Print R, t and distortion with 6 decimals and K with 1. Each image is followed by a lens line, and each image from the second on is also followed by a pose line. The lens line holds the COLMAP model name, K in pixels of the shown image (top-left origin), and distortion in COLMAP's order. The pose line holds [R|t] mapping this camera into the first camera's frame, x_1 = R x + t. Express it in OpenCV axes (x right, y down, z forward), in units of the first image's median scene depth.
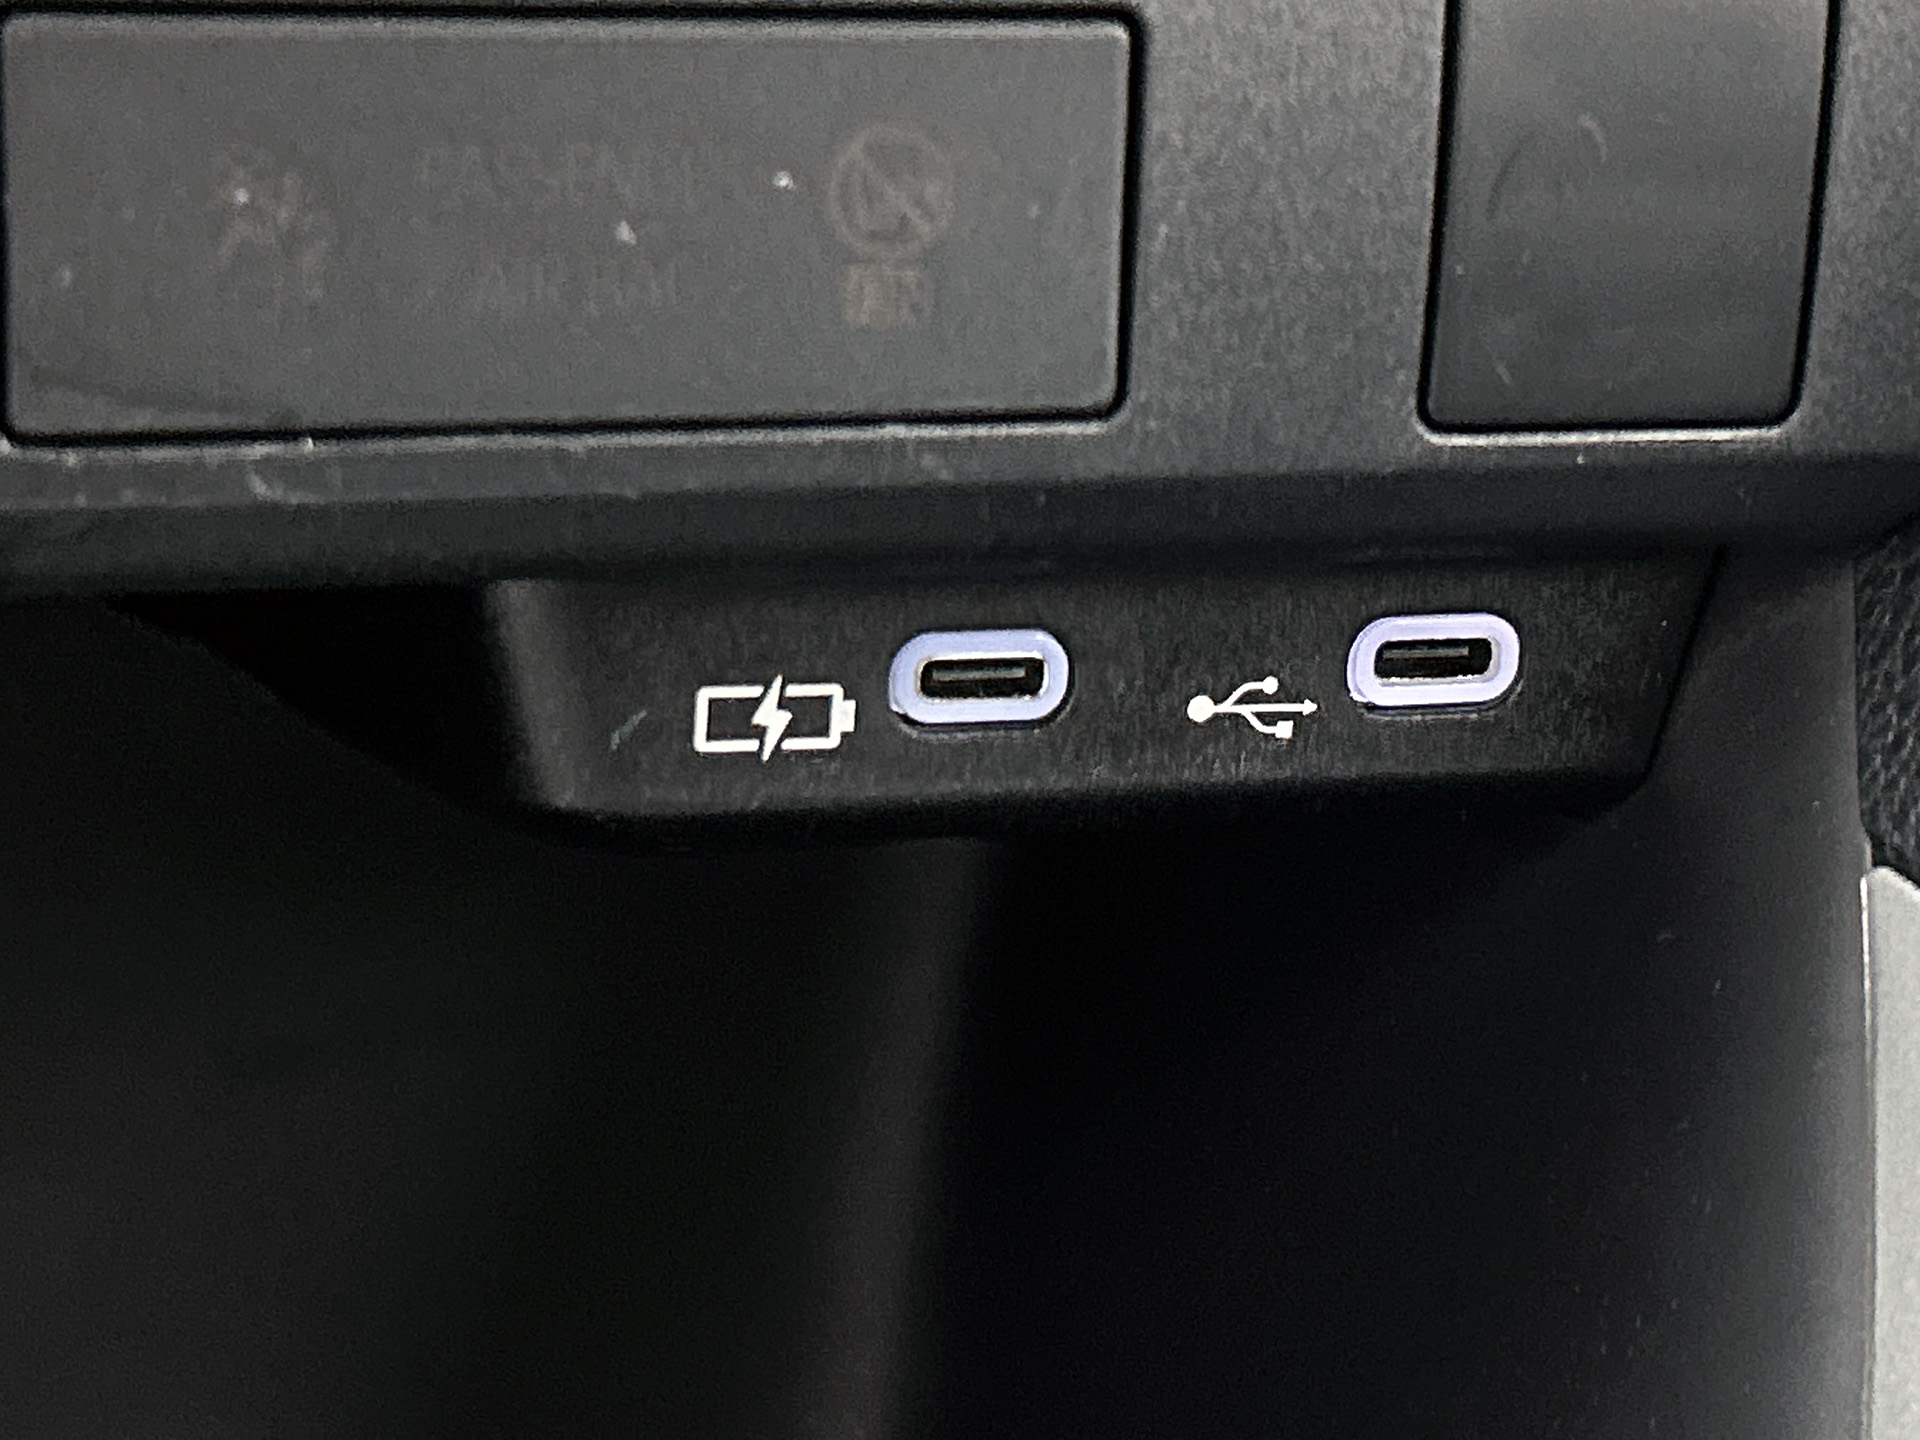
lens RADIAL K [[4345.9, 0, 960.0], [0, 4345.9, 720.0], [0, 0, 1]] dist [0.025622, 0.111527]
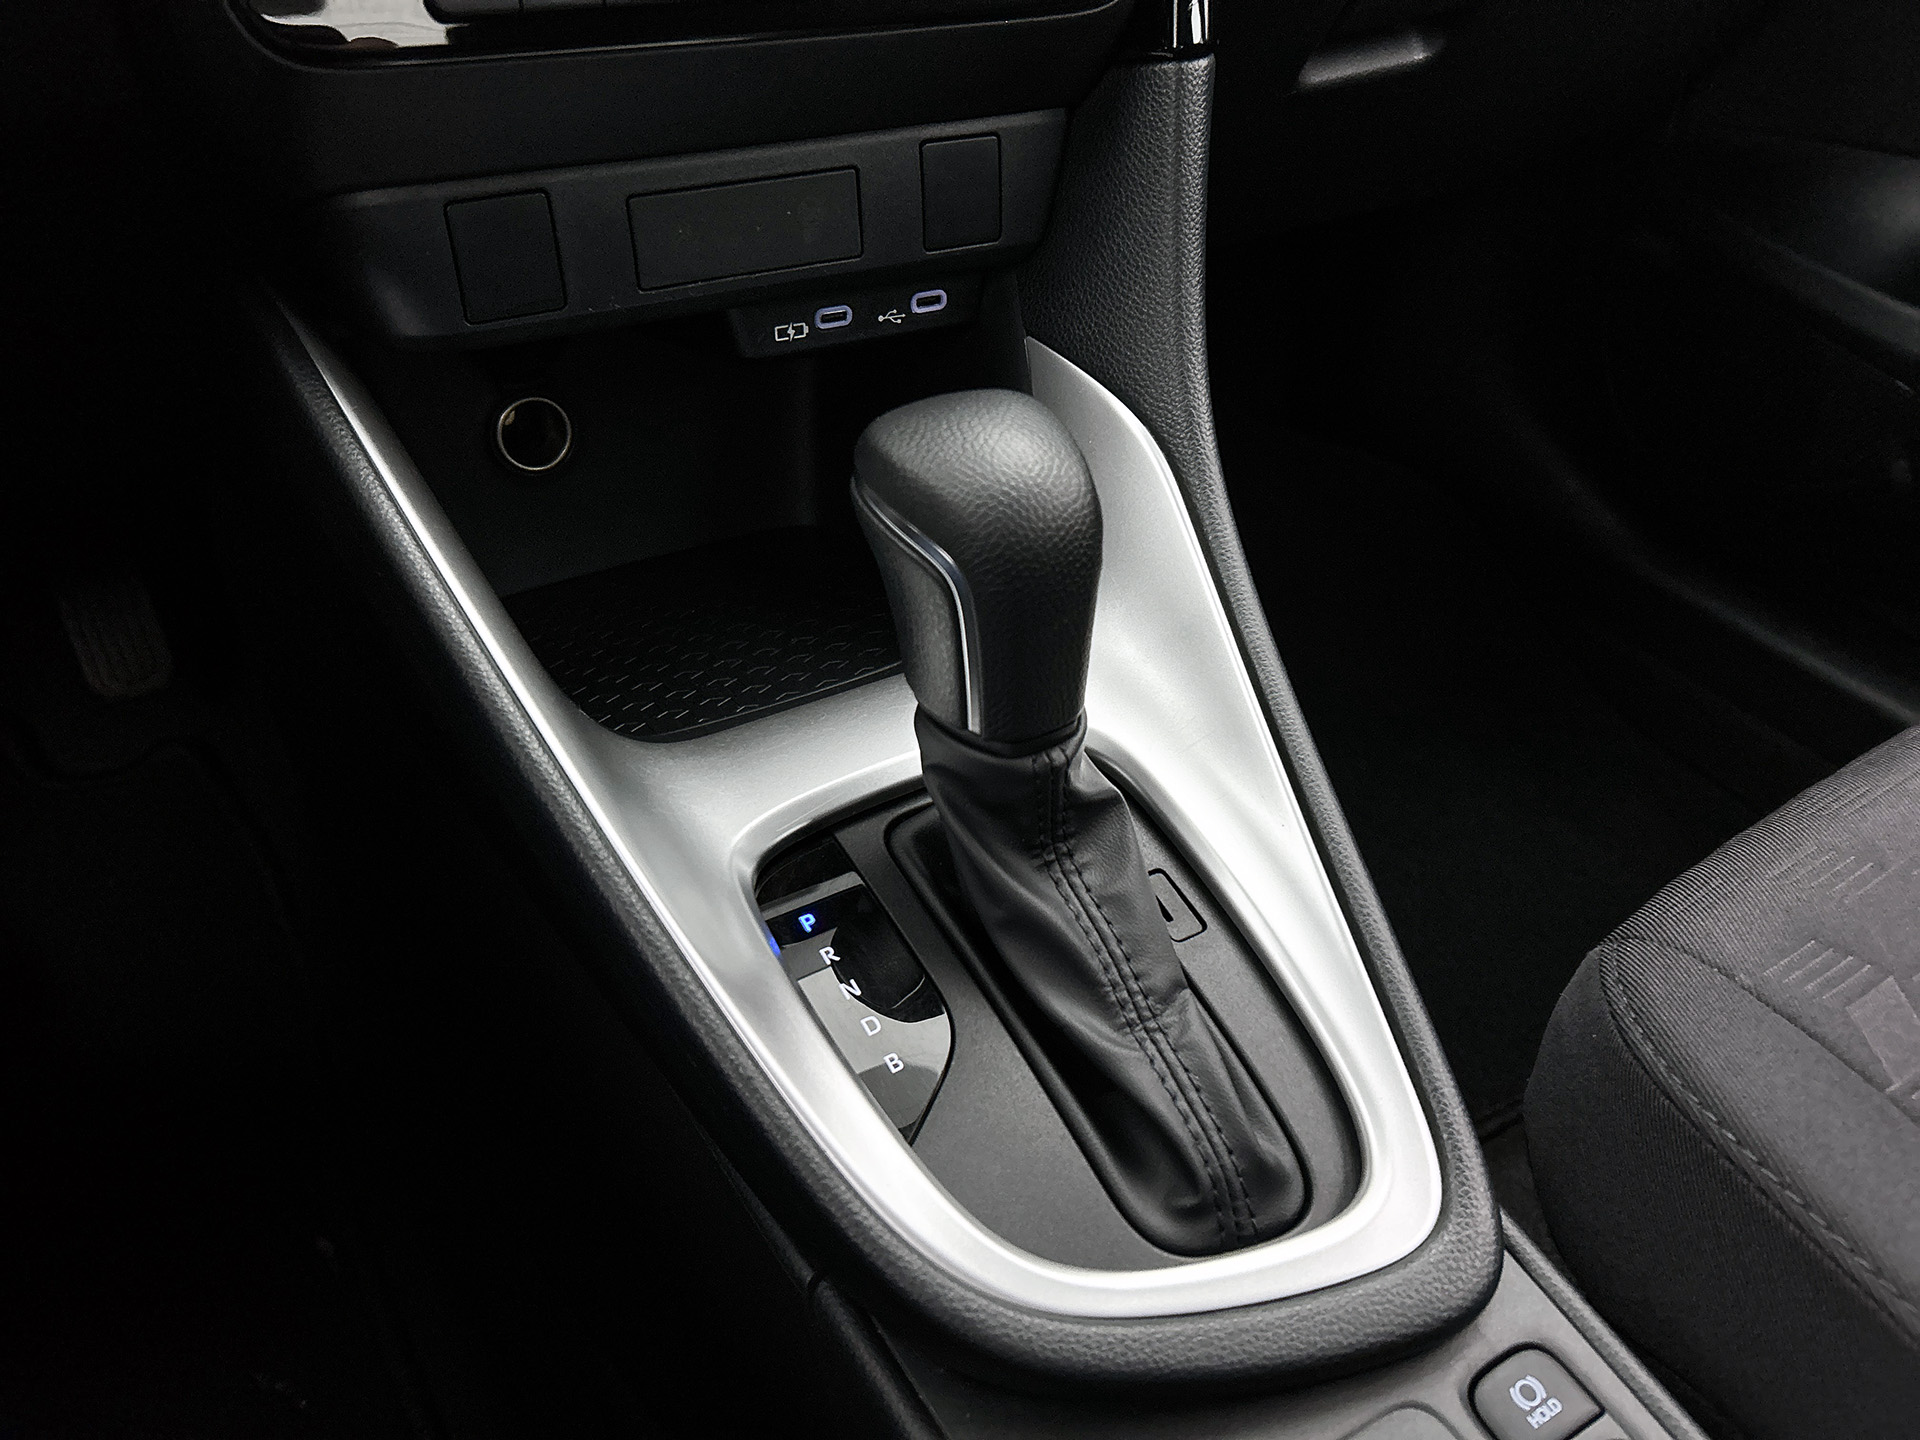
lens RADIAL K [[1455.1, 0, 960.0], [0, 1455.1, 720.0], [0, 0, 1]] dist [0.032149, -0.002000]
pose [[0.978555, -0.159242, 0.130660, -0.134745], [0.119880, 0.956094, 0.267418, 0.000841], [-0.167508, -0.246020, 0.954681, -0.601799]]
